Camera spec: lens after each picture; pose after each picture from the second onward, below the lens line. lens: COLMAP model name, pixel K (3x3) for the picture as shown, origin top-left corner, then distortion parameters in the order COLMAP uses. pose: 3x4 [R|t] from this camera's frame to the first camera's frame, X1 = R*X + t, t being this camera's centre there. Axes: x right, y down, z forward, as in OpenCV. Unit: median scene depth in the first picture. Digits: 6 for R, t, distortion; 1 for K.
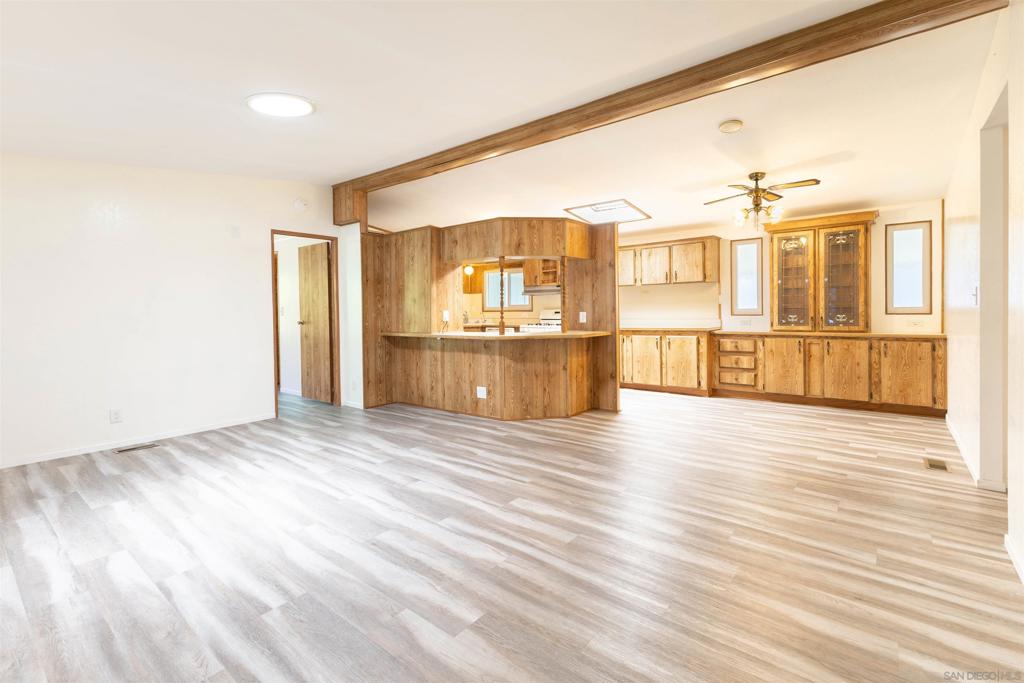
lens RADIAL K [[463.7, 0, 515.7], [0, 463.7, 315.9], [0, 0, 1]] dist [0.000326, -0.000167]
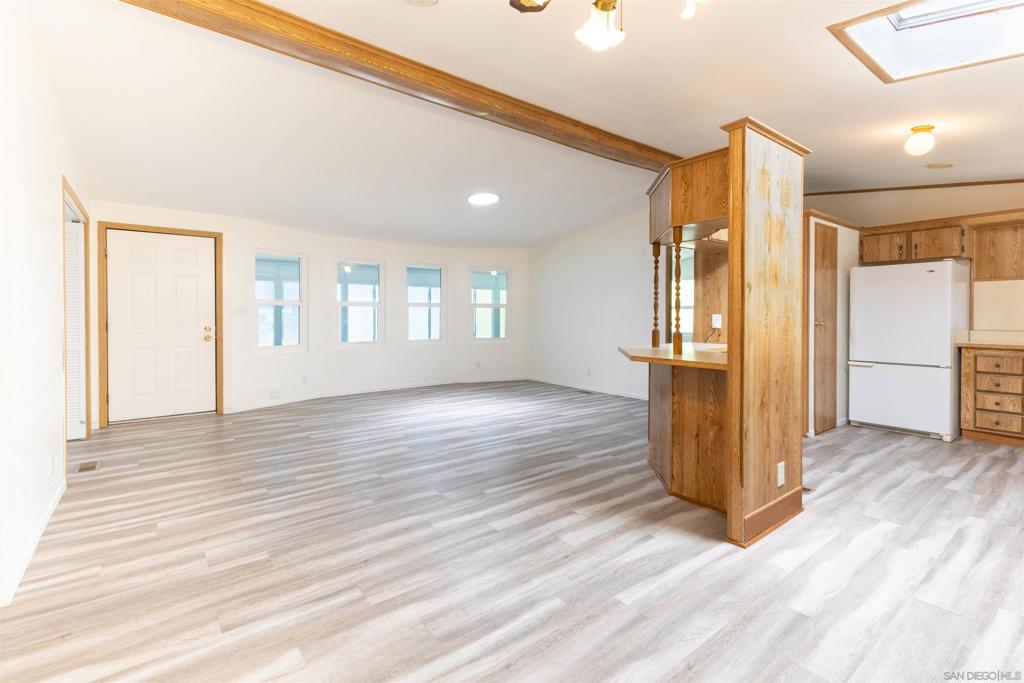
lens RADIAL K [[463.7, 0, 515.7], [0, 463.7, 315.9], [0, 0, 1]] dist [0.000326, -0.000167]
pose [[-0.222799, 0.019038, -0.974678, 1.467952], [-0.008198, 0.999737, 0.021402, -0.048398], [0.974830, 0.012759, -0.222585, 1.837213]]
